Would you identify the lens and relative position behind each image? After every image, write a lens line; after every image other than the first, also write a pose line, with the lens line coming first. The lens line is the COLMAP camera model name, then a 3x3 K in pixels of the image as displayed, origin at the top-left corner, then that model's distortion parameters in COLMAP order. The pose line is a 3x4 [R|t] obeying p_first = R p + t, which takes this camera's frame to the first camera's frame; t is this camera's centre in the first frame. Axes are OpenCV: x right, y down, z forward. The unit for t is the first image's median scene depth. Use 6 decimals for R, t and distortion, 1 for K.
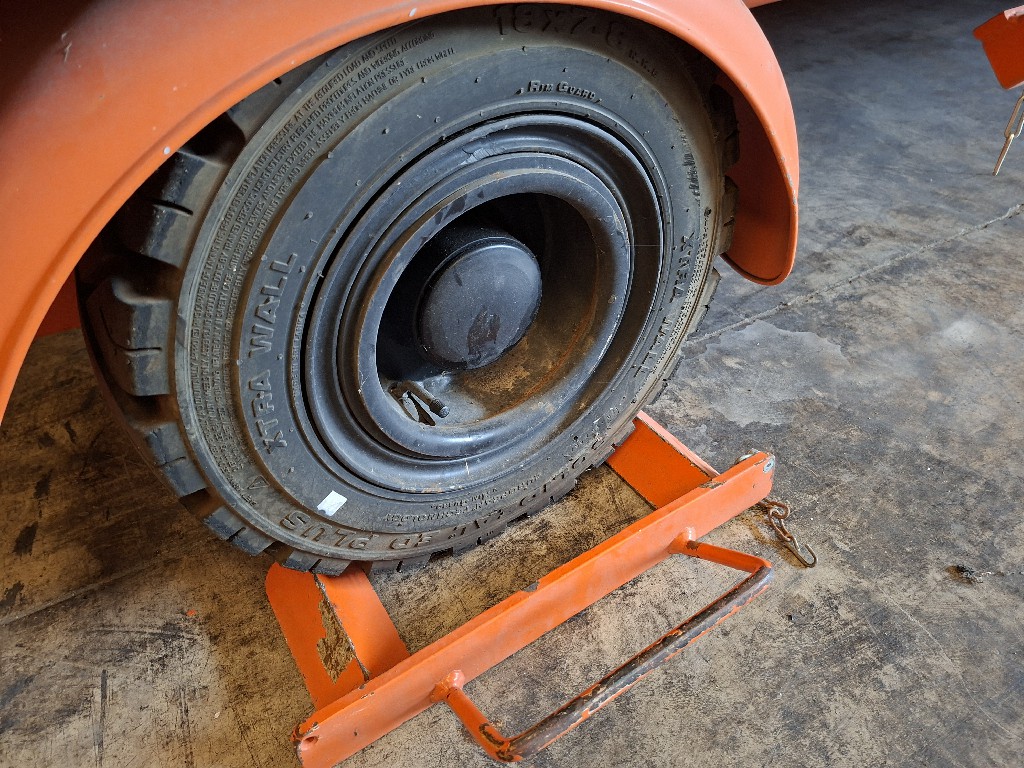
lens RADIAL K [[725.4, 0, 497.8], [0, 725.4, 388.3], [0, 0, 1]] dist [0.070355, -0.100114]
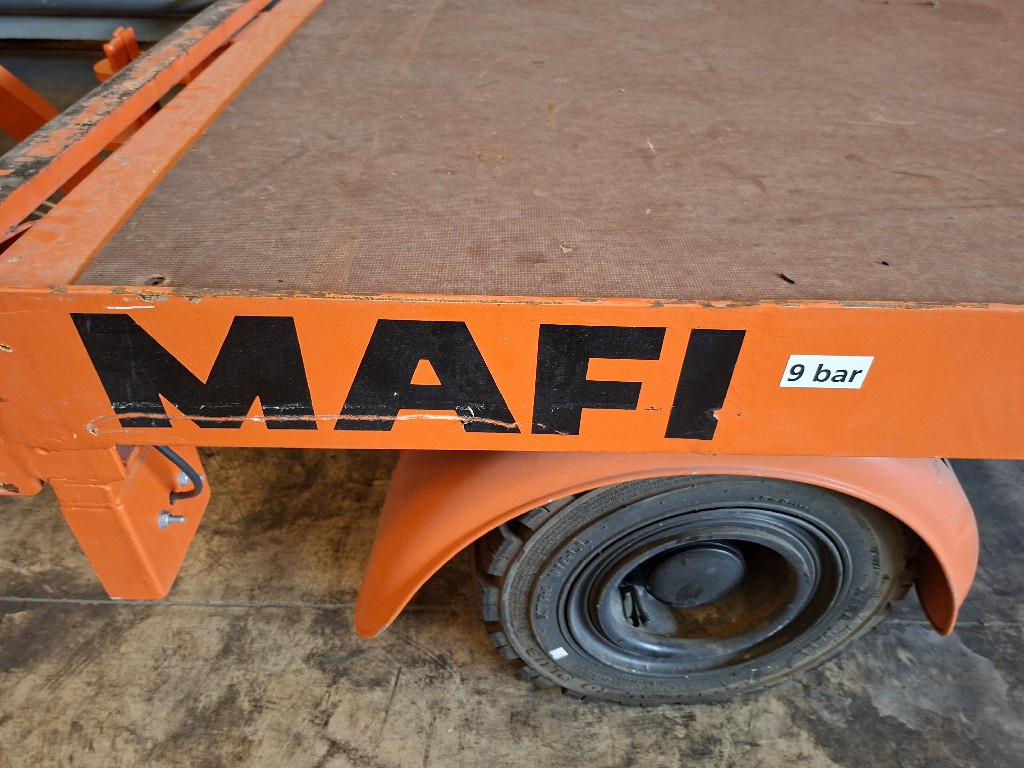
lens RADIAL K [[725.4, 0, 497.8], [0, 725.4, 388.3], [0, 0, 1]] dist [0.070355, -0.100114]
pose [[0.868036, 0.355399, -0.346706, 0.008979], [-0.363972, 0.930440, 0.042503, -0.361512], [0.337694, 0.089298, 0.937010, -0.549970]]
